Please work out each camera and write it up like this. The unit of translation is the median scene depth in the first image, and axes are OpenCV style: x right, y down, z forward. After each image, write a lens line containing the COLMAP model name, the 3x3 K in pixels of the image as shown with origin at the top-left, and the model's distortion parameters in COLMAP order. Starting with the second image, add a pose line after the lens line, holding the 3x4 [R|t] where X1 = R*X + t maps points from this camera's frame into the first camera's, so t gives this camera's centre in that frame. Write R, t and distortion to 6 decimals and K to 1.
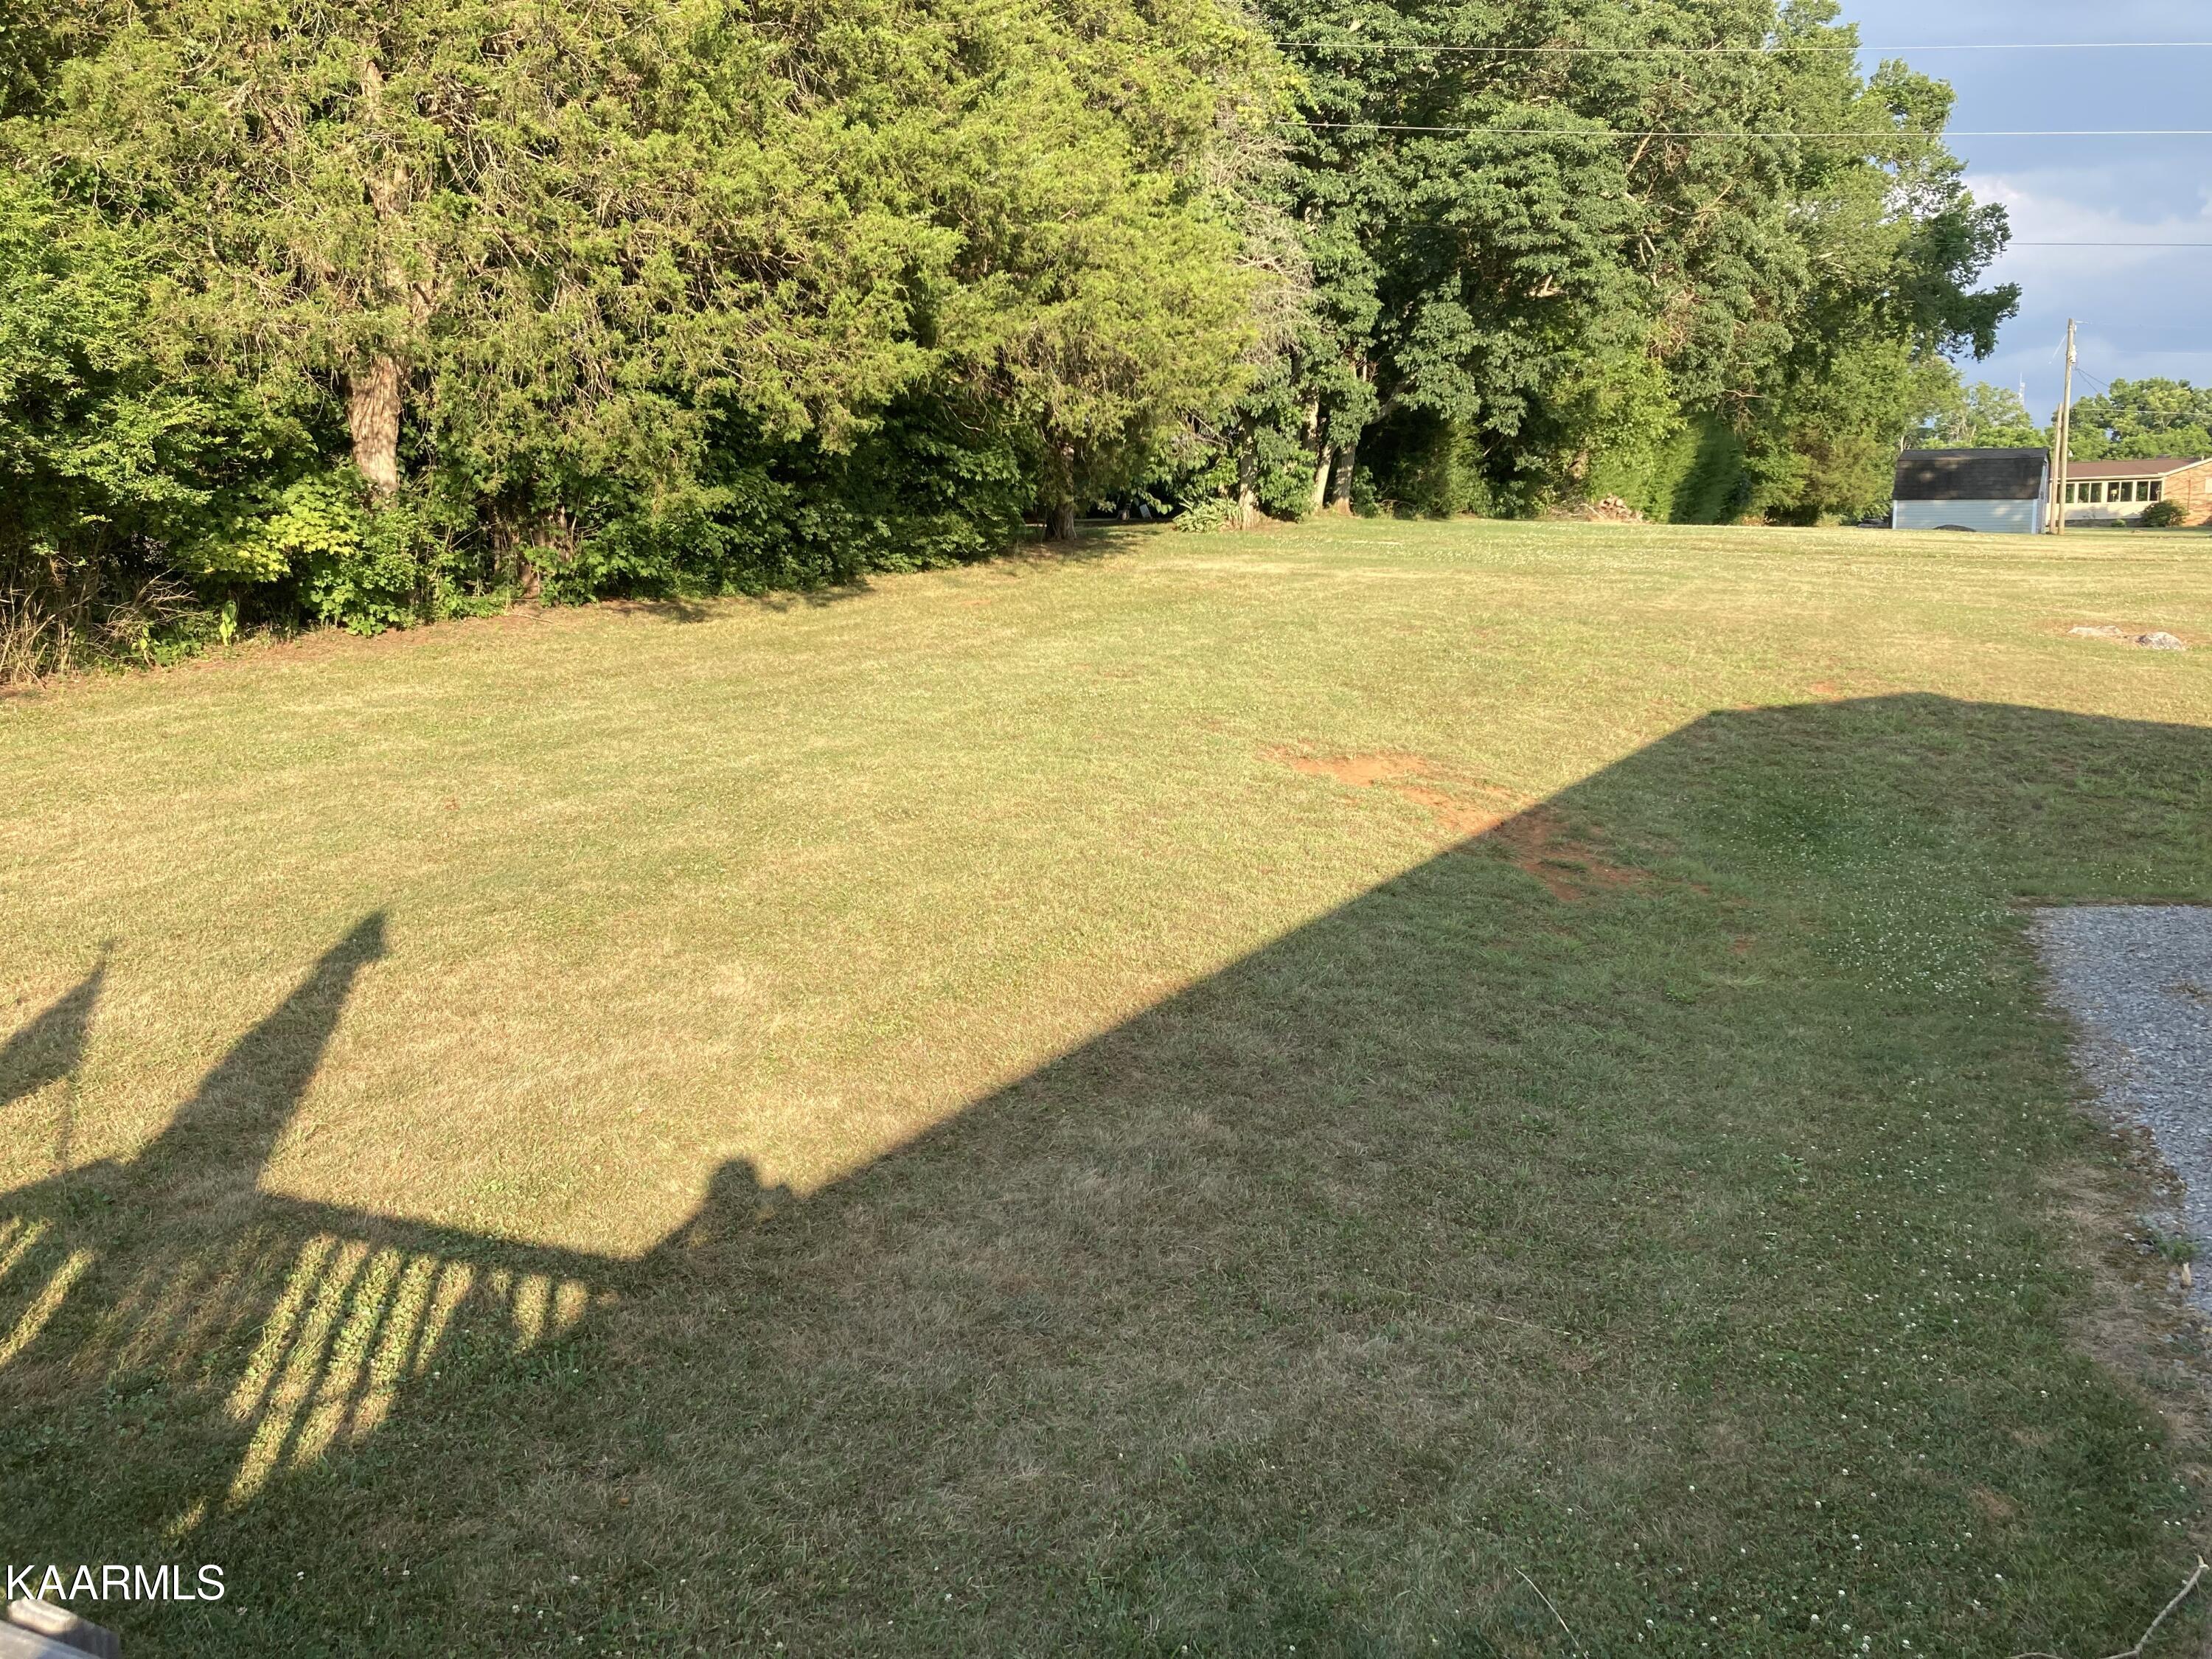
lens RADIAL K [[1825.1, 0, 1170.8], [0, 1825.1, 777.0], [0, 0, 1]] dist [0.076717, -0.051893]
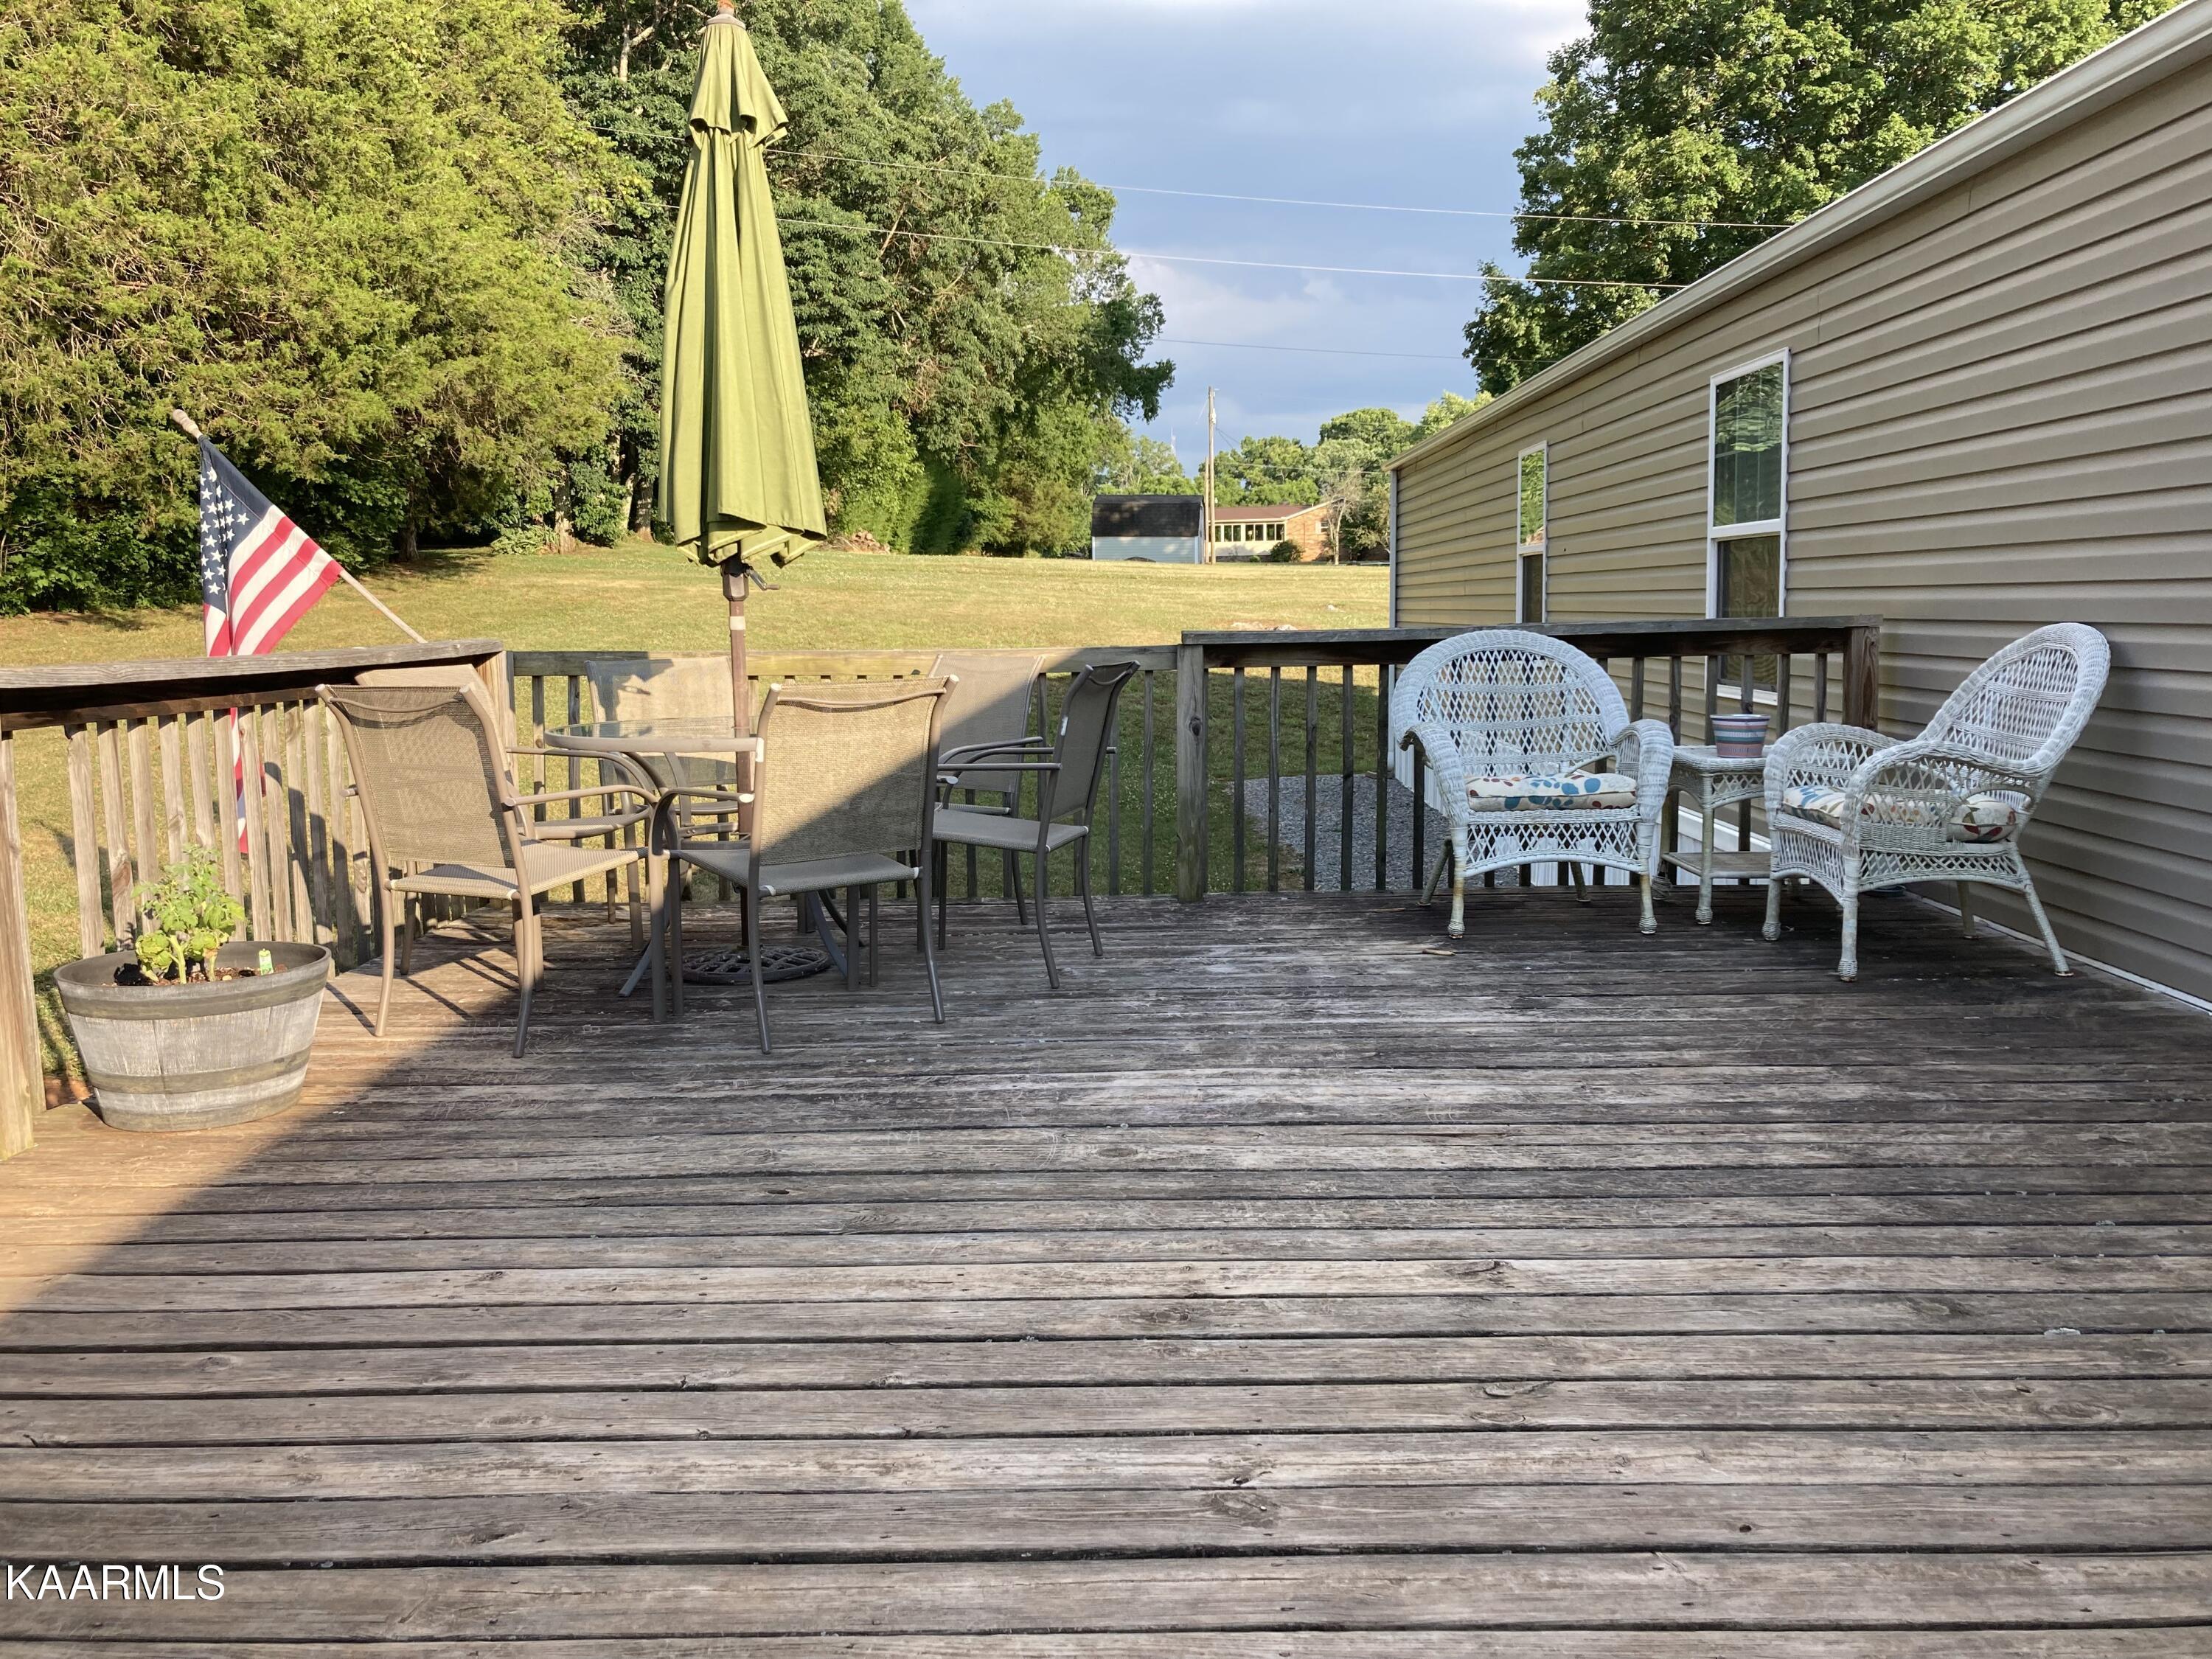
lens RADIAL K [[1811.6, 0, 1112.1], [0, 1811.6, 828.2], [0, 0, 1]] dist [0.032755, -0.027618]
pose [[0.924410, -0.053890, 0.377574, -0.075695], [0.049936, 0.998547, 0.020263, 0.024300], [-0.378118, 0.000124, 0.925758, -0.141844]]
